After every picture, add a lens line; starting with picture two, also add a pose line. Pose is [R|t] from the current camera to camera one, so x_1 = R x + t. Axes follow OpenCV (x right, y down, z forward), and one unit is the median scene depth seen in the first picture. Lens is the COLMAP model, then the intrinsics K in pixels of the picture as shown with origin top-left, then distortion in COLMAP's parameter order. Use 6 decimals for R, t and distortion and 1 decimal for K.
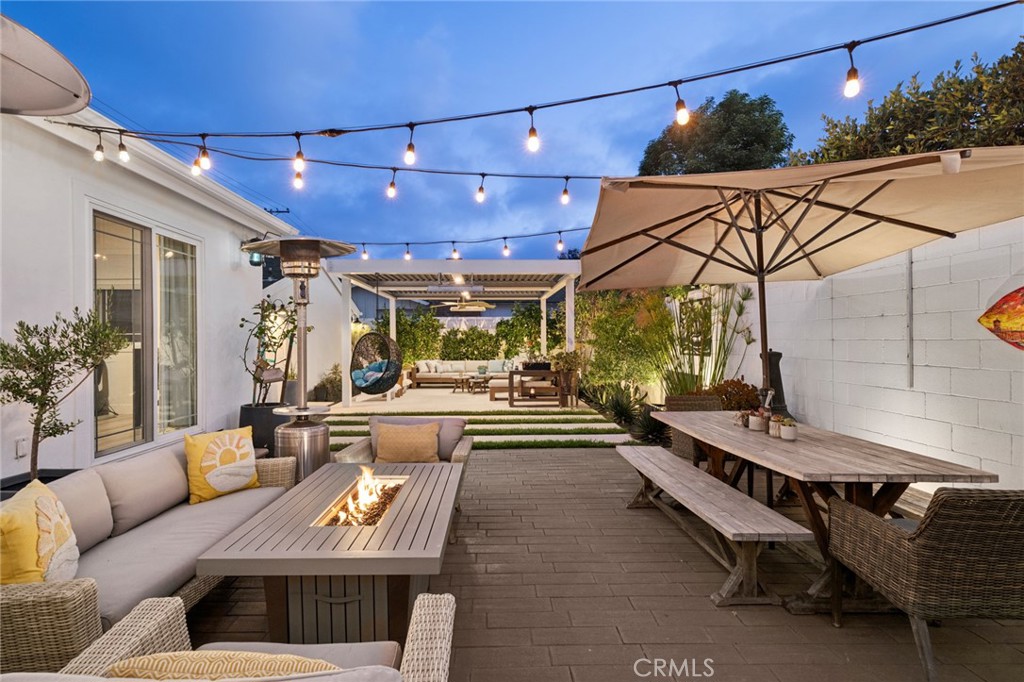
lens RADIAL K [[484.5, 0, 500.1], [0, 484.5, 340.8], [0, 0, 1]] dist [-0.000002, 0.000695]
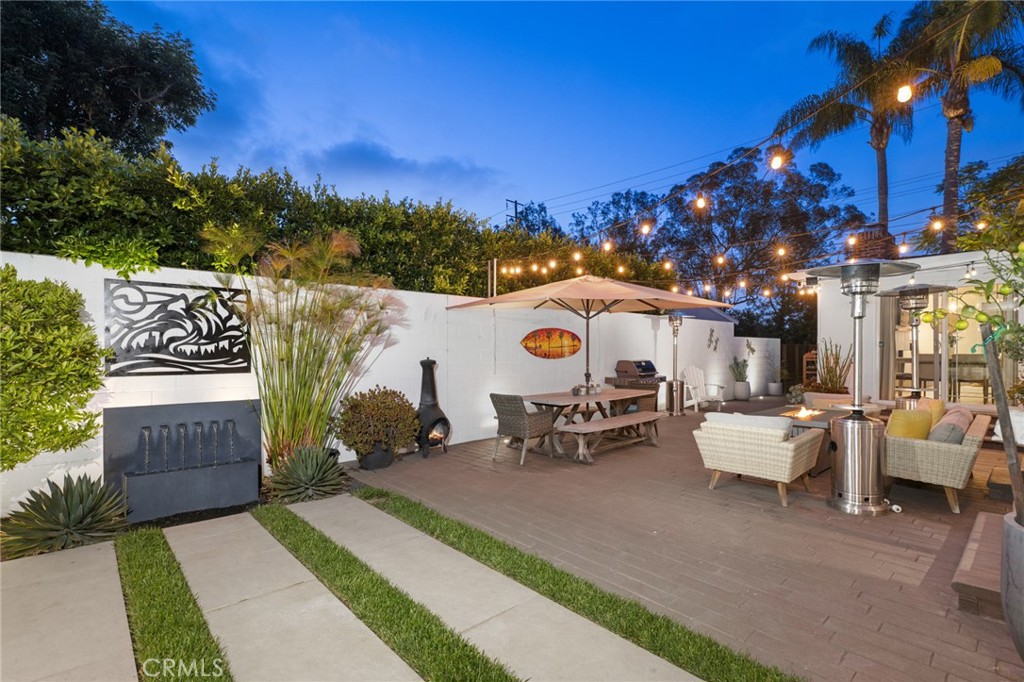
lens RADIAL K [[475.3, 0, 514.5], [0, 475.3, 356.0], [0, 0, 1]] dist [0.003023, 0.000431]
pose [[-0.669520, -0.003236, 0.742787, -0.249377], [0.004429, 0.999955, 0.008349, 0.001801], [-0.742781, 0.008879, -0.669476, 0.835851]]
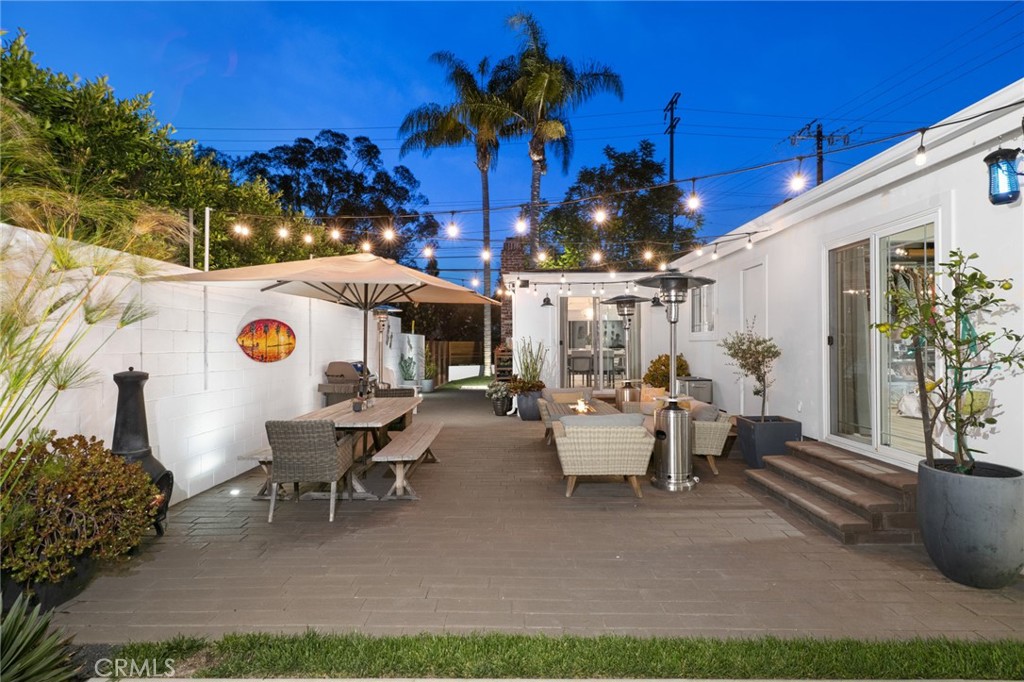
lens RADIAL K [[527.5, 0, 507.1], [0, 527.5, 340.5], [0, 0, 1]] dist [0.005706, 0.000860]
pose [[-0.999839, 0.008656, 0.015692, 0.013315], [0.008543, 0.999937, -0.007235, -0.005899], [-0.015754, -0.007100, -0.999851, 0.876290]]
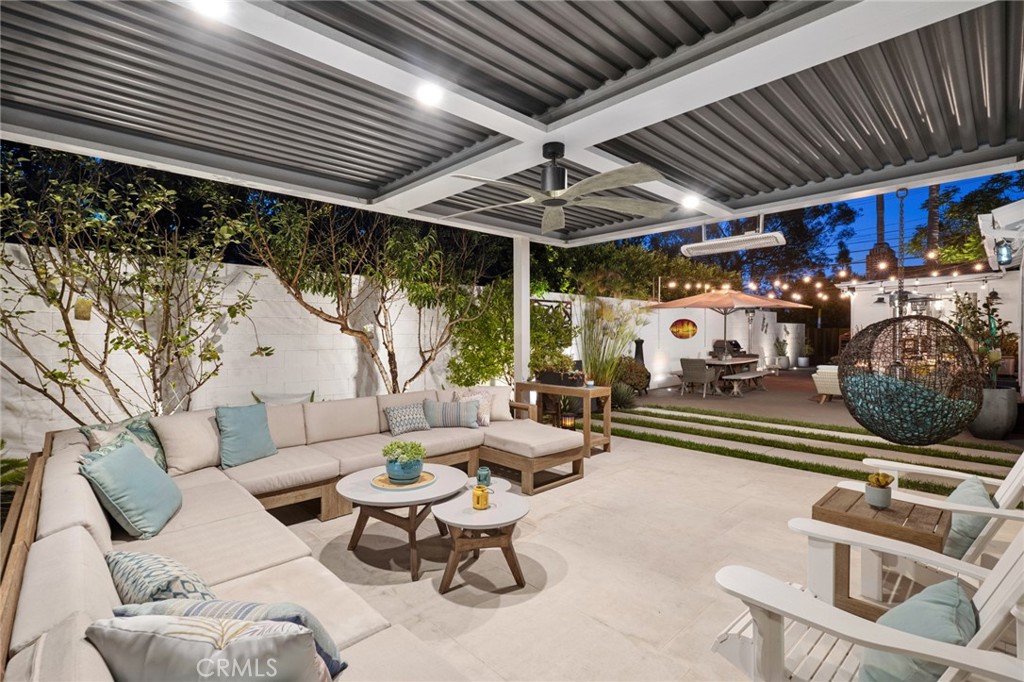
lens RADIAL K [[484.5, 0, 500.1], [0, 484.5, 340.8], [0, 0, 1]] dist [-0.000002, 0.000695]
pose [[-0.684271, -0.005816, 0.729205, -0.290339], [0.006280, 0.999884, 0.013869, -0.002367], [-0.729201, 0.014069, -0.684155, 1.472713]]
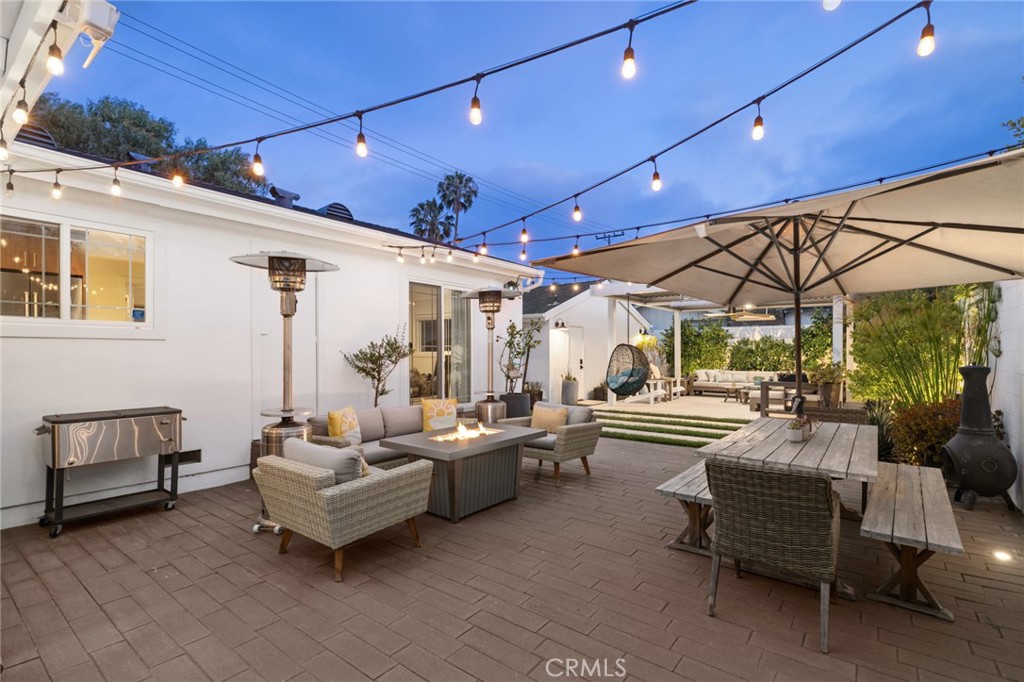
lens RADIAL K [[475.3, 0, 514.5], [0, 475.3, 356.0], [0, 0, 1]] dist [0.003023, 0.000431]
pose [[0.785951, 0.010742, -0.618195, 0.220294], [-0.003227, 0.999907, 0.013273, -0.001421], [0.618280, -0.008437, 0.785913, -0.074523]]
